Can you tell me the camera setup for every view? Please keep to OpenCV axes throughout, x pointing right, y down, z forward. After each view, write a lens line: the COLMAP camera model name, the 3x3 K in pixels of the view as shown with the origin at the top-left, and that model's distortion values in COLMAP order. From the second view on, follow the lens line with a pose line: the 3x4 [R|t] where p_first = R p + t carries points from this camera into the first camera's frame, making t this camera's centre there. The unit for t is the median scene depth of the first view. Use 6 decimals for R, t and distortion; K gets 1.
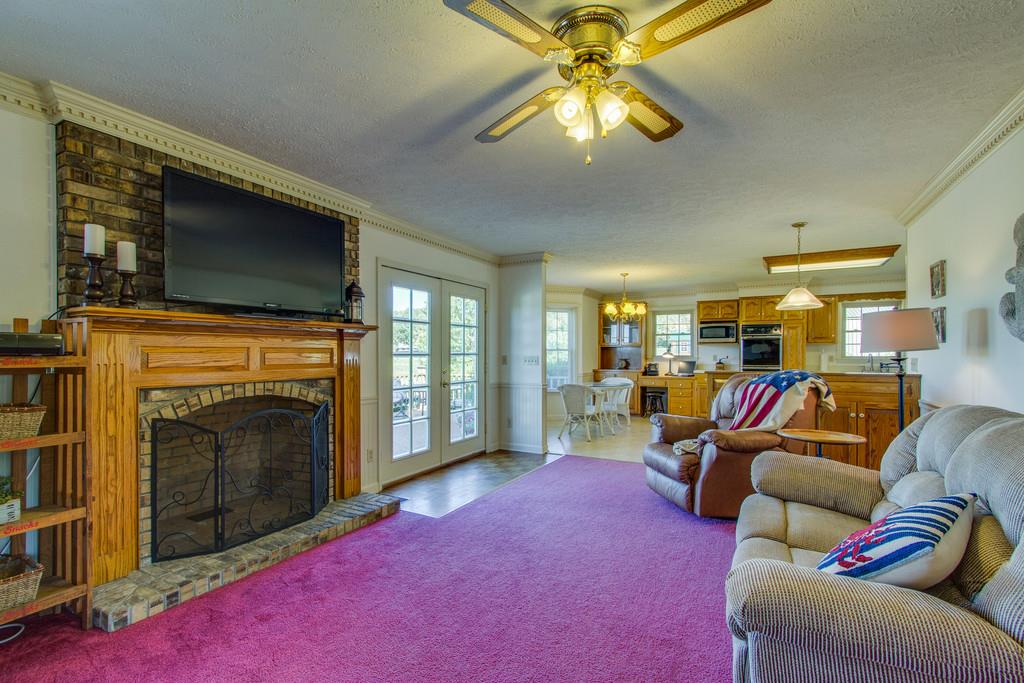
lens RADIAL K [[463.4, 0, 502.2], [0, 463.4, 359.2], [0, 0, 1]] dist [0.000133, -0.000006]
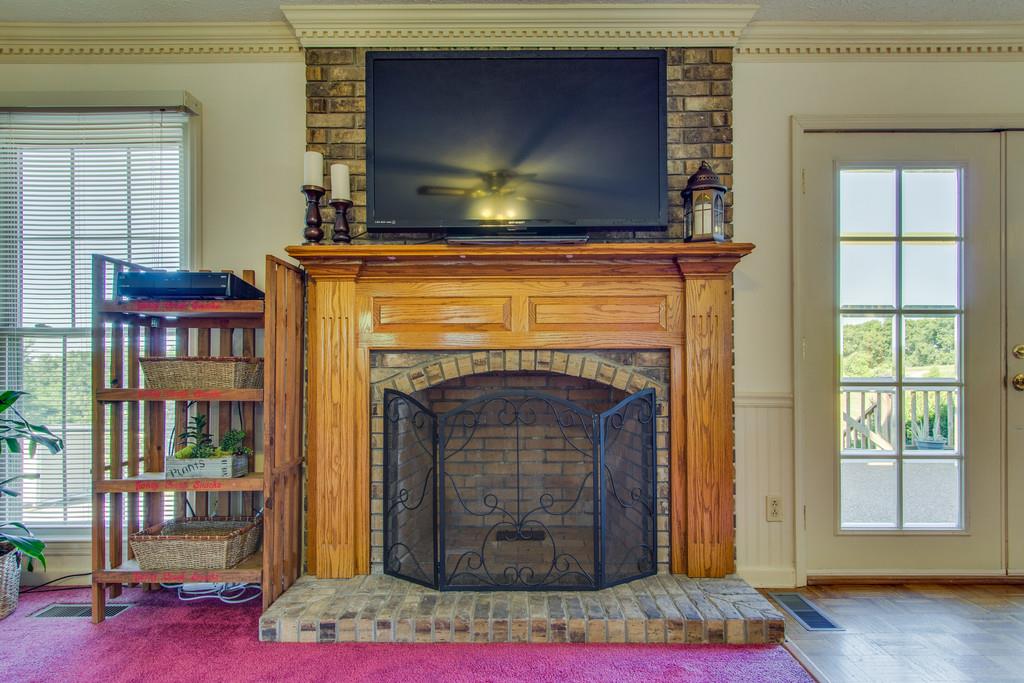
lens RADIAL K [[553.1, 0, 487.8], [0, 553.1, 360.2], [0, 0, 1]] dist [0.003997, 0.000248]
pose [[0.491577, -0.005389, -0.870817, 0.130986], [-0.009488, 0.999888, -0.011543, 0.078832], [0.870782, 0.013936, 0.491471, 0.611465]]
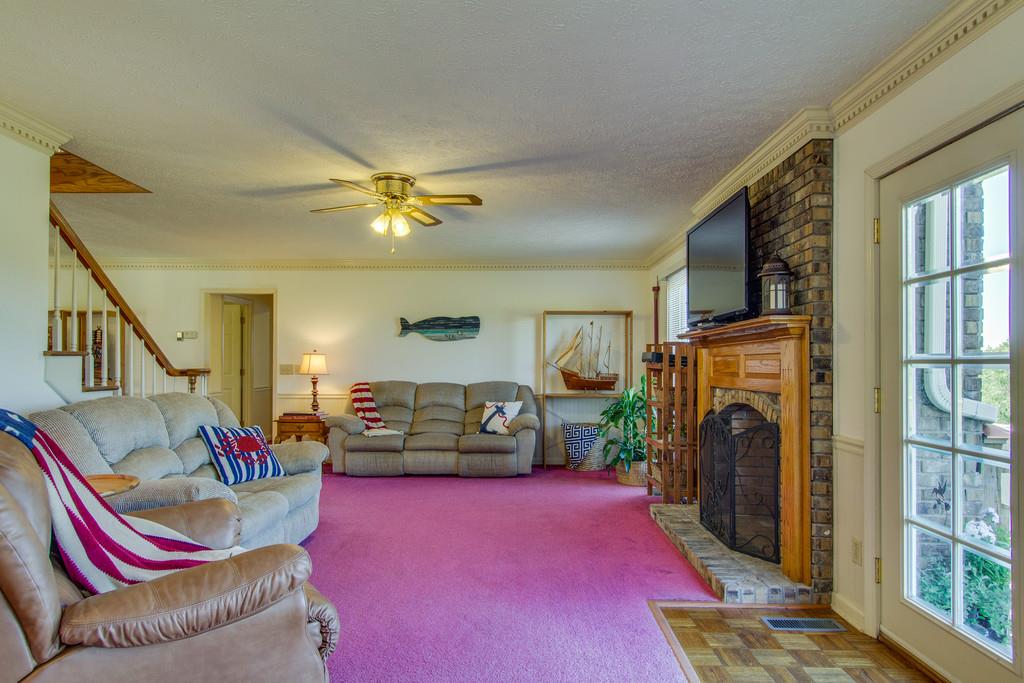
lens RADIAL K [[553.1, 0, 487.8], [0, 553.1, 360.2], [0, 0, 1]] dist [0.003997, 0.000248]
pose [[-0.878513, -0.005540, -0.477686, 0.540858], [-0.006043, 0.999982, -0.000485, -0.007830], [0.477680, 0.002461, -0.878530, 1.866498]]
